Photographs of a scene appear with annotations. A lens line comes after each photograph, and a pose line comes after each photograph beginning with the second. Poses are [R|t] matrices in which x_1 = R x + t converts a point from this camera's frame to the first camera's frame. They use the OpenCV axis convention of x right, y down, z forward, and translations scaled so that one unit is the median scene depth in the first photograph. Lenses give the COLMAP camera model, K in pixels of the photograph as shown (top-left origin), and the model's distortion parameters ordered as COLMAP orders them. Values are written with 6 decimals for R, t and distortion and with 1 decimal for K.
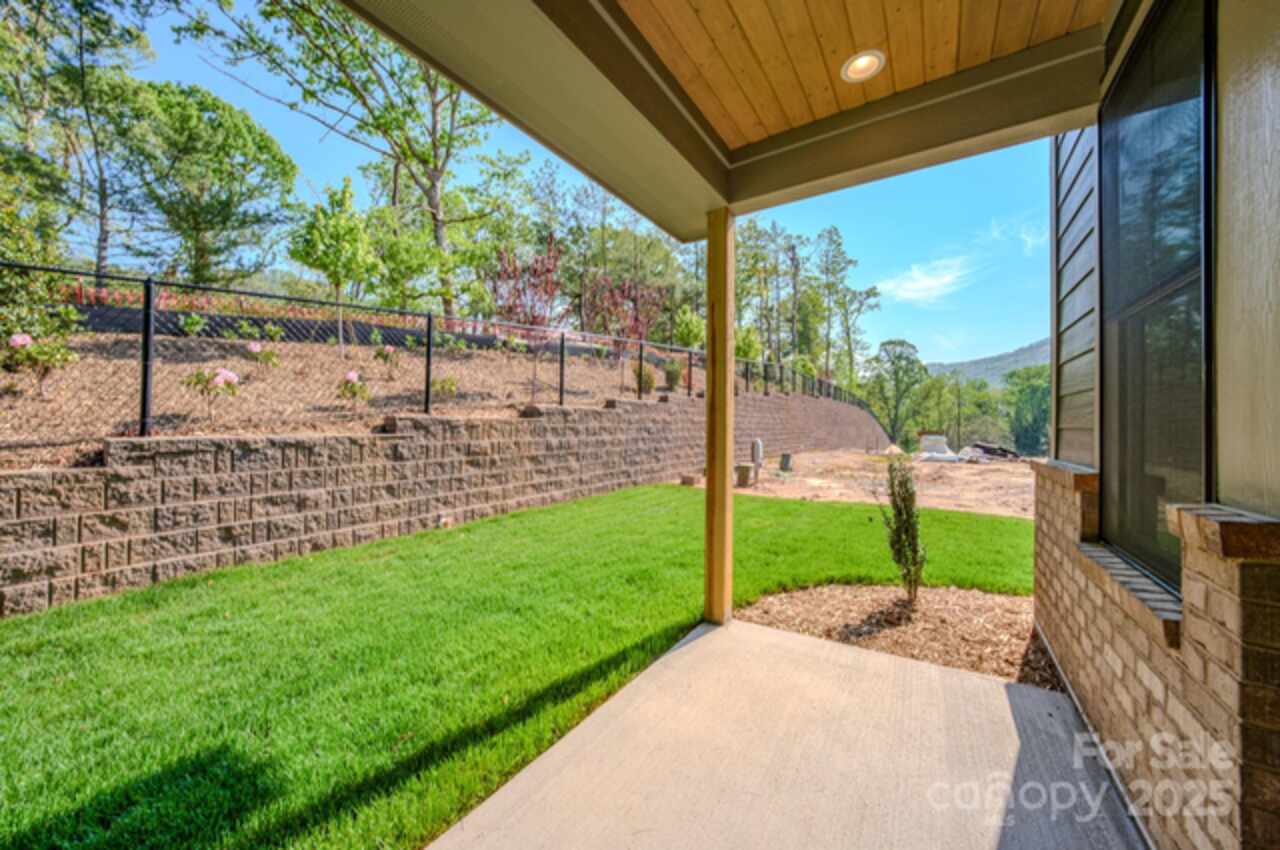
lens RADIAL K [[445.6, 0, 642.2], [0, 445.6, 425.9], [0, 0, 1]] dist [0.000481, 0.000025]
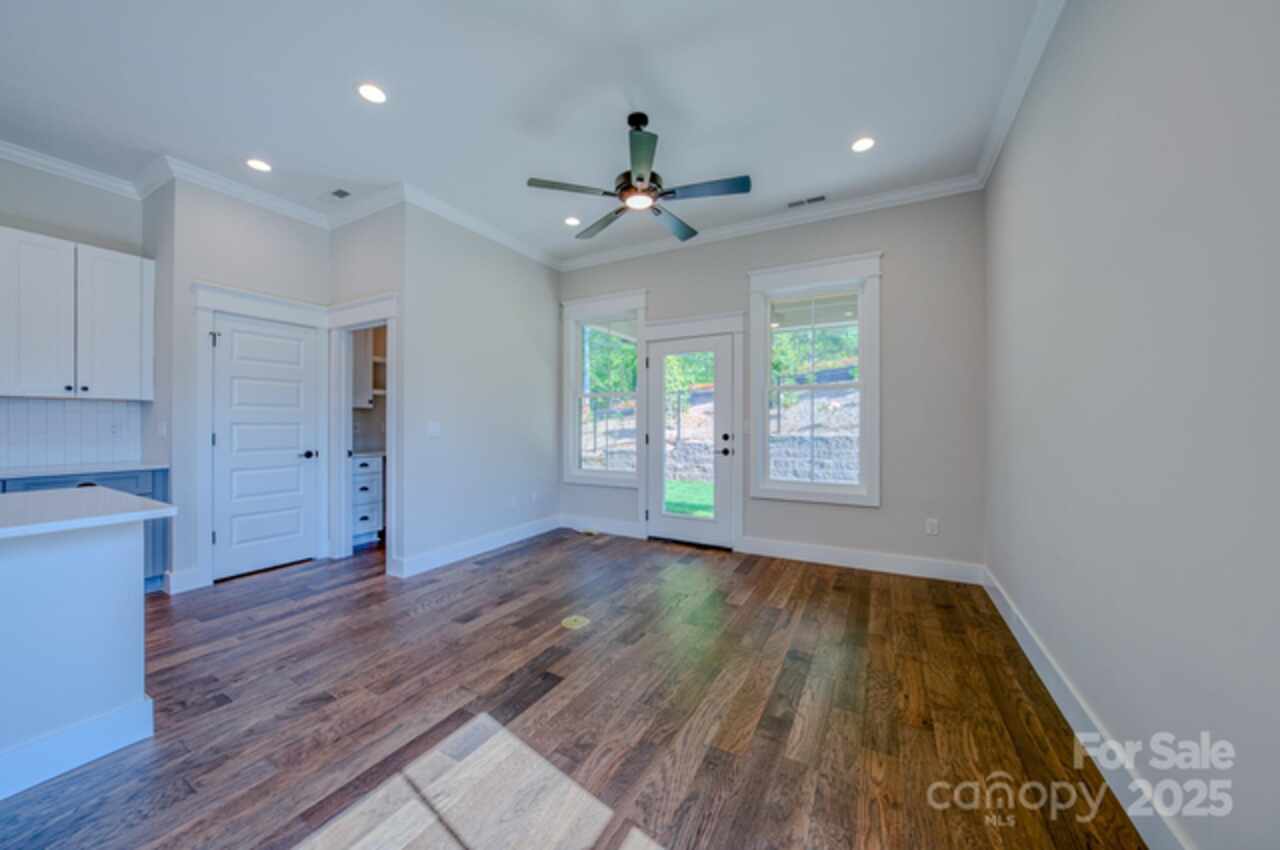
lens RADIAL K [[445.6, 0, 640.0], [0, 445.6, 424.9], [0, 0, 1]] dist [0.000481, 0.000025]
pose [[0.081367, 0.000100, -0.996684, 1.329939], [0.005158, 0.999987, 0.000521, -0.032403], [0.996671, -0.005184, 0.081365, -0.081818]]
